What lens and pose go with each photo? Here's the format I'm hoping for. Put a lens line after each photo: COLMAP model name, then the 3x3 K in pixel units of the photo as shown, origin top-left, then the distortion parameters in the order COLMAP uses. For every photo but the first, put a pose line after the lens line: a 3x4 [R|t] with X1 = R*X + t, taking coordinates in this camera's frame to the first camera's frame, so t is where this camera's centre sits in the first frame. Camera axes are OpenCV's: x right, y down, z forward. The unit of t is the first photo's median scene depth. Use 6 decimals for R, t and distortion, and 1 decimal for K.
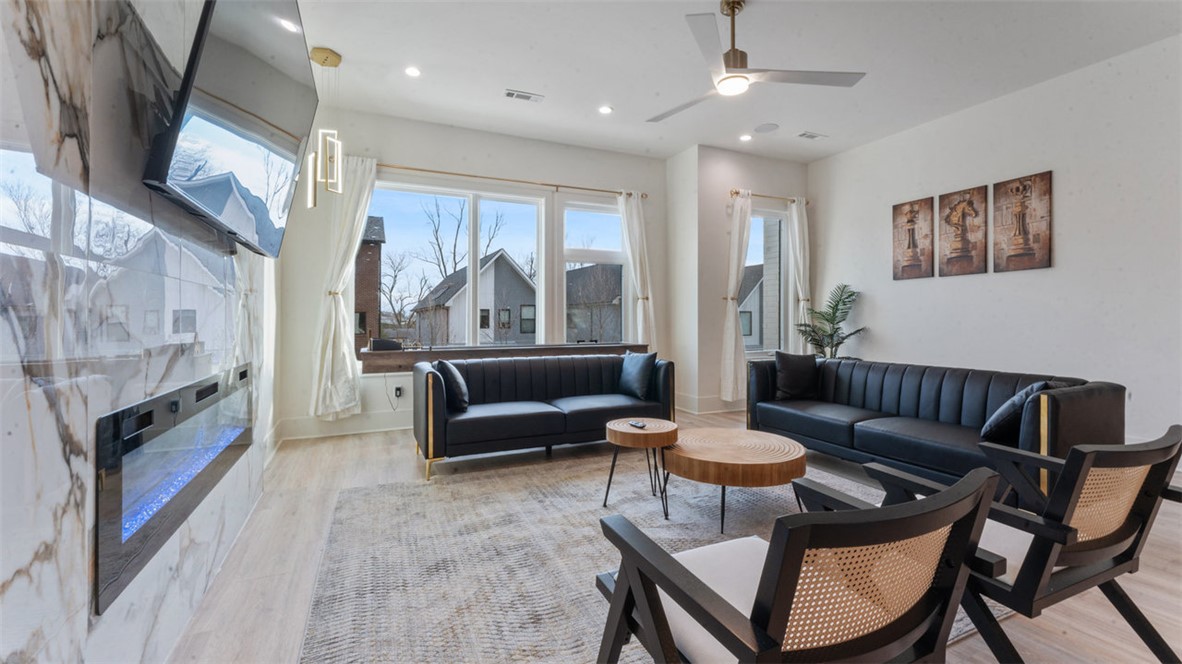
lens RADIAL K [[485.8, 0, 588.2], [0, 485.8, 322.9], [0, 0, 1]] dist [-0.000899, -0.000079]
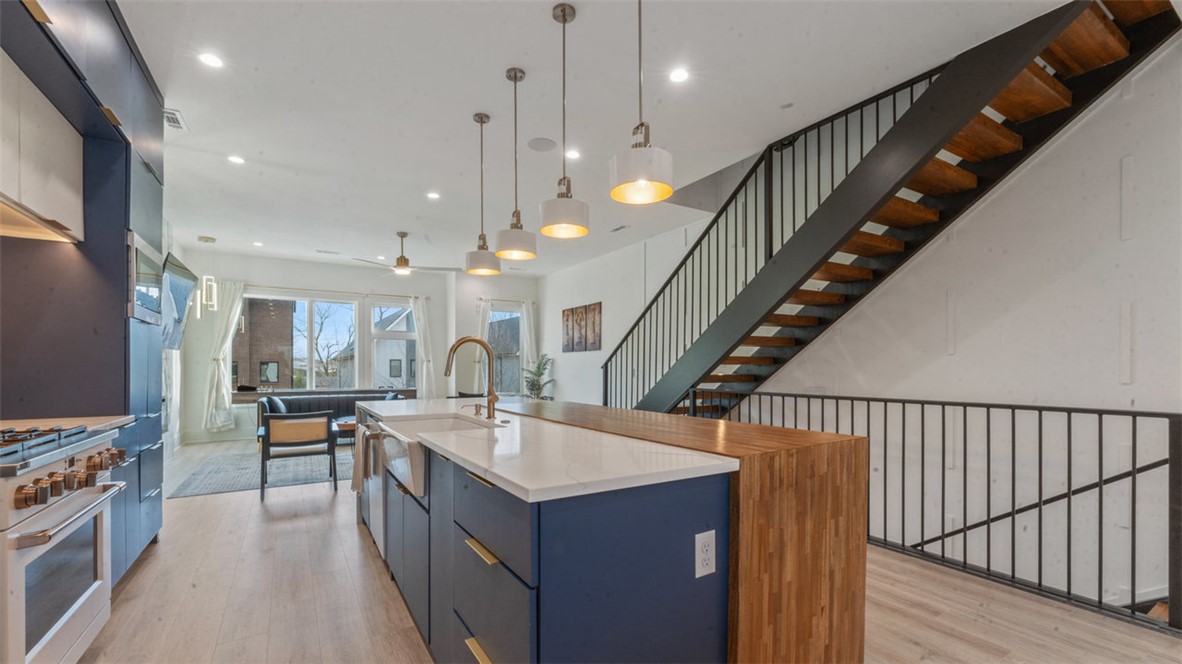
lens RADIAL K [[485.8, 0, 589.5], [0, 485.8, 376.8], [0, 0, 1]] dist [-0.000899, -0.000079]
pose [[0.993363, 0.001866, 0.115008, 0.618475], [-0.003181, 0.999932, 0.011252, -0.023699], [-0.114979, -0.011543, 0.993301, -0.908543]]
